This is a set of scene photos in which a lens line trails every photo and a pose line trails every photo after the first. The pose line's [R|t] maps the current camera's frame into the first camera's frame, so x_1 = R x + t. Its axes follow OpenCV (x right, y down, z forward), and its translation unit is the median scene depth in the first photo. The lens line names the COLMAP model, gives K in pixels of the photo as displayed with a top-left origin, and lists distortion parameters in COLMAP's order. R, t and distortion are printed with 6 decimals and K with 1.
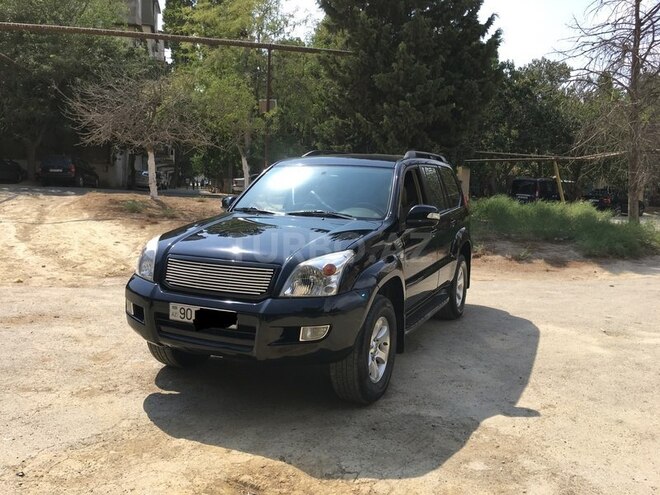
lens RADIAL K [[575.7, 0, 333.2], [0, 575.7, 245.7], [0, 0, 1]] dist [0.044736, -0.066840]
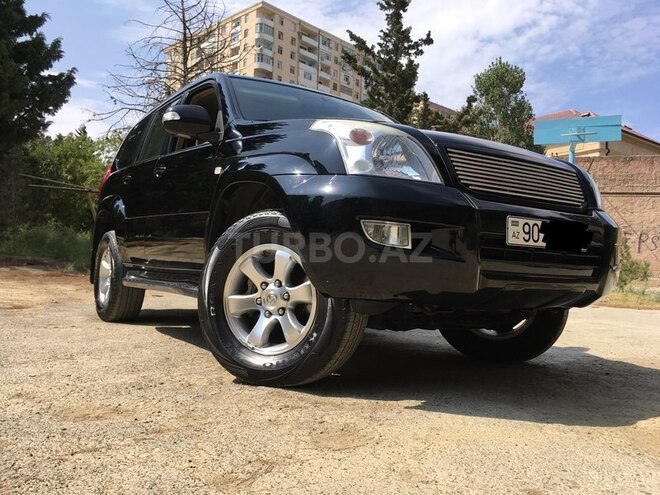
lens RADIAL K [[575.7, 0, 329.2], [0, 575.7, 249.1], [0, 0, 1]] dist [0.044736, -0.066840]
pose [[0.545755, 0.019849, 0.837710, -0.786148], [0.070630, 0.995072, -0.069592, 0.145810], [-0.834963, 0.097147, 0.541664, 0.770234]]
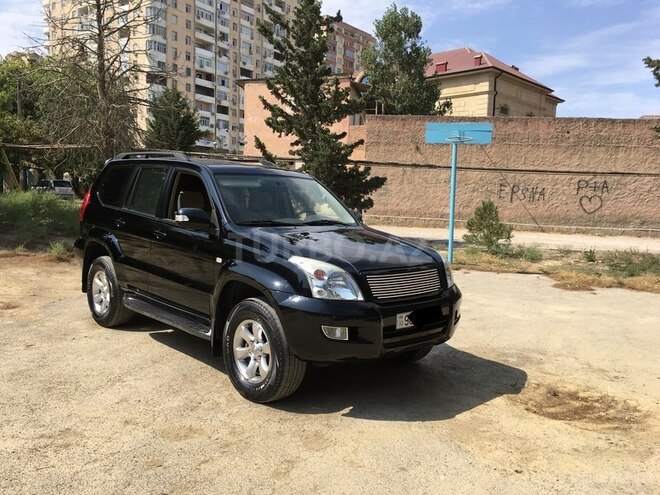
lens RADIAL K [[575.7, 0, 333.5], [0, 575.7, 245.6], [0, 0, 1]] dist [0.044736, -0.066840]
pose [[0.391819, -0.107542, 0.913735, -1.193337], [0.078173, 0.993445, 0.083403, -0.117501], [-0.916715, 0.038750, 0.397658, 0.618120]]
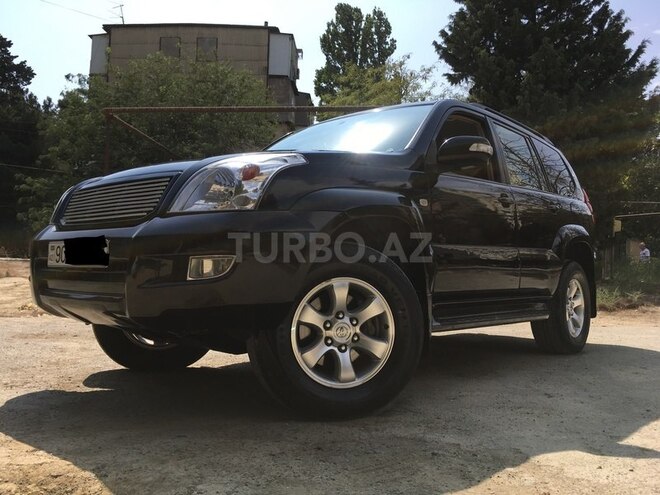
lens RADIAL K [[575.7, 0, 328.5], [0, 575.7, 242.5], [0, 0, 1]] dist [0.044736, -0.066840]
pose [[0.960194, -0.032917, -0.277386, 0.214540], [-0.014538, 0.985798, -0.167307, 0.191659], [0.278954, 0.164680, 0.946079, 0.397606]]
